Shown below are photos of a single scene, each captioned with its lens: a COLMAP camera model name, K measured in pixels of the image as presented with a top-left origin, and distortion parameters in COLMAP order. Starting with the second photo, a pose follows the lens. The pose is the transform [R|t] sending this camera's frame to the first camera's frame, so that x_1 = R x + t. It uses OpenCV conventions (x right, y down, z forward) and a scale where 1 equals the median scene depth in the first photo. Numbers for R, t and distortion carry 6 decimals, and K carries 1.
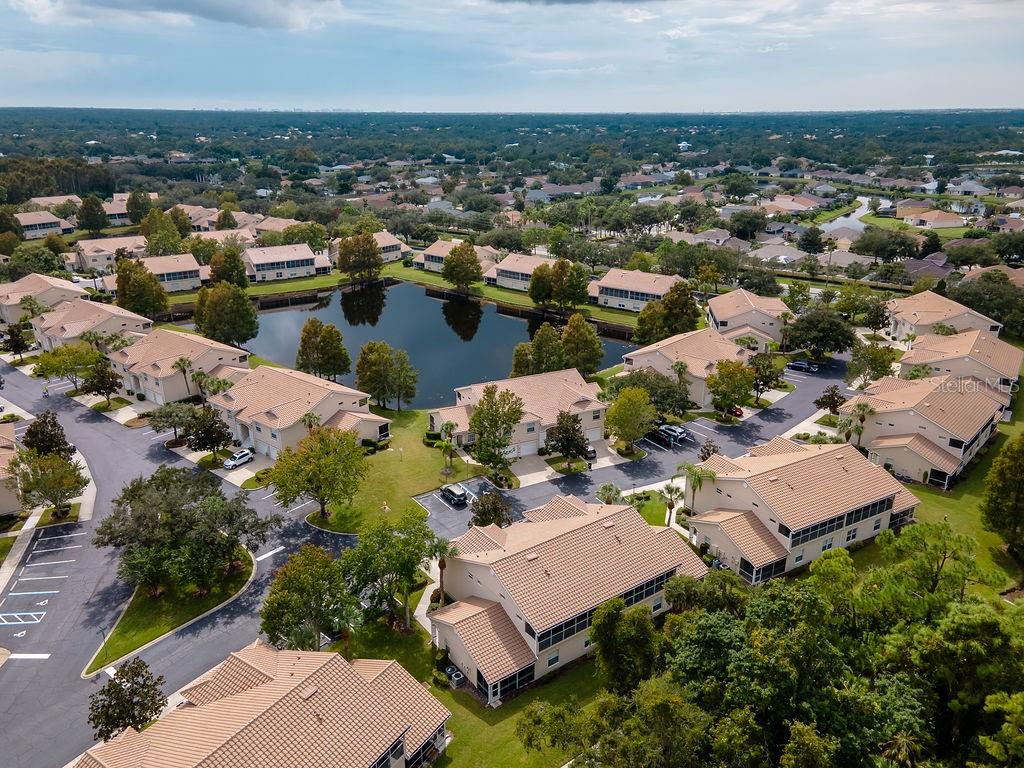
lens RADIAL K [[726.7, 0, 509.8], [0, 726.7, 408.0], [0, 0, 1]] dist [0.093260, 0.001697]
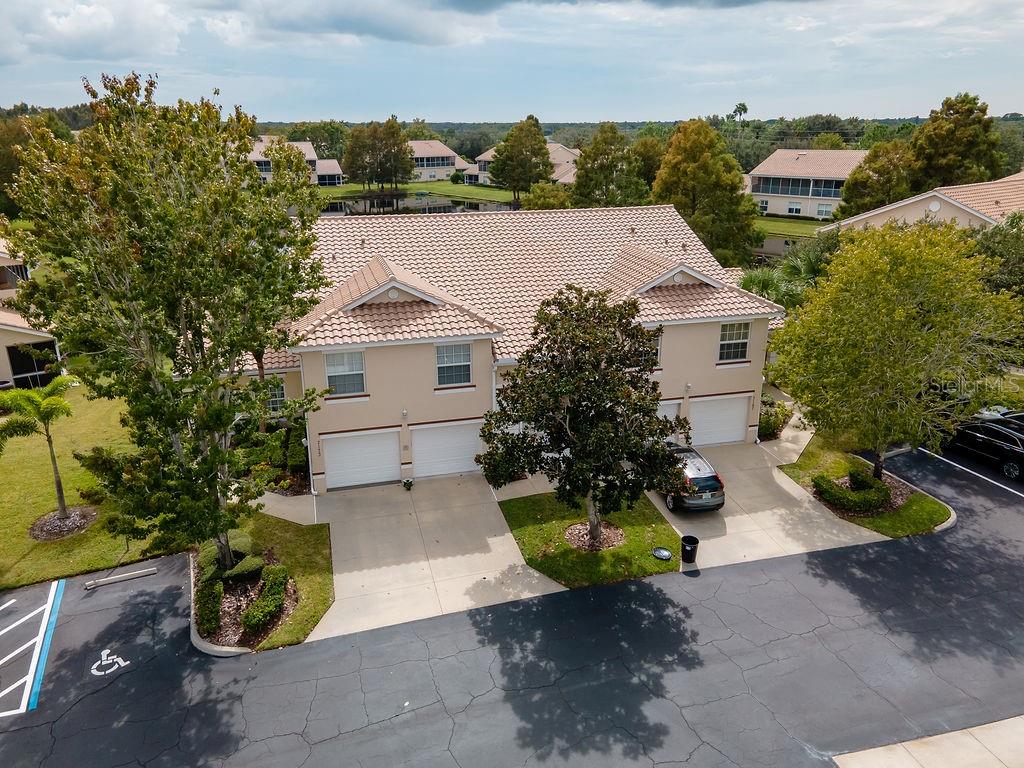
lens RADIAL K [[723.8, 0, 512.0], [0, 723.8, 384.0], [0, 0, 1]] dist [0.046453, 0.000381]
pose [[0.981963, 0.057463, -0.180128, 0.090693], [-0.066603, 0.996760, -0.045102, 0.042107], [0.176953, 0.056285, 0.982609, 0.746490]]
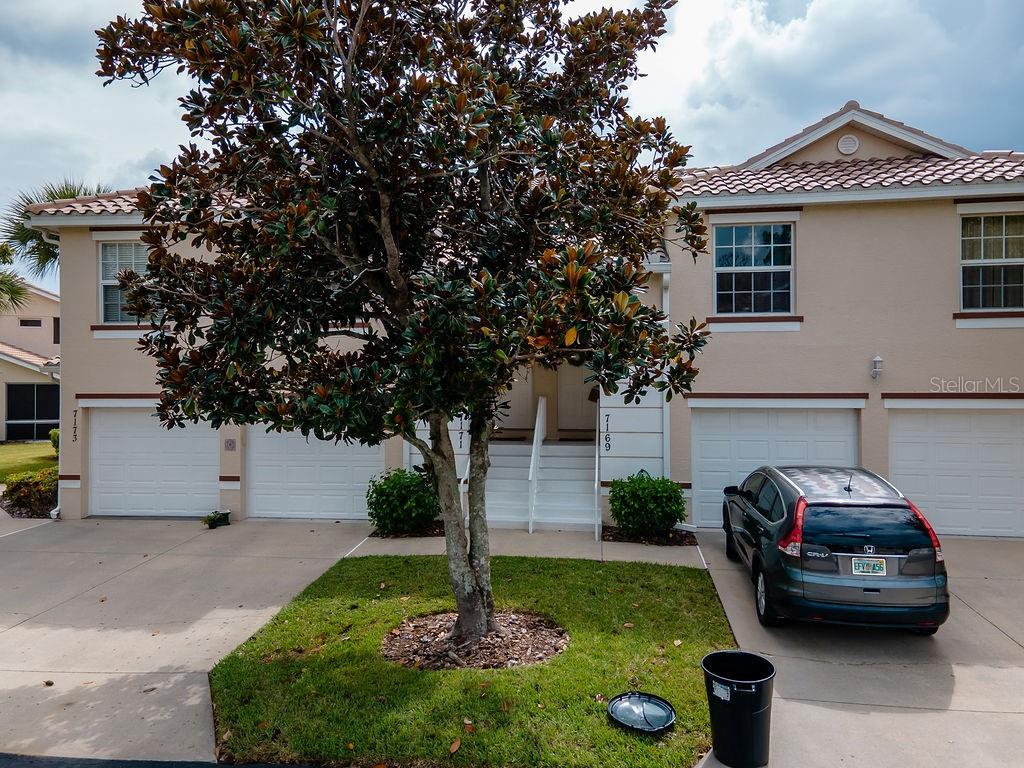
lens RADIAL K [[743.2, 0, 512.0], [0, 743.2, 384.0], [0, 0, 1]] dist [0.041549, 0.011747]
pose [[0.839882, 0.002656, -0.542763, 0.119142], [-0.200210, 0.930987, -0.305253, 0.072177], [0.504494, 0.365044, 0.782450, 0.891705]]
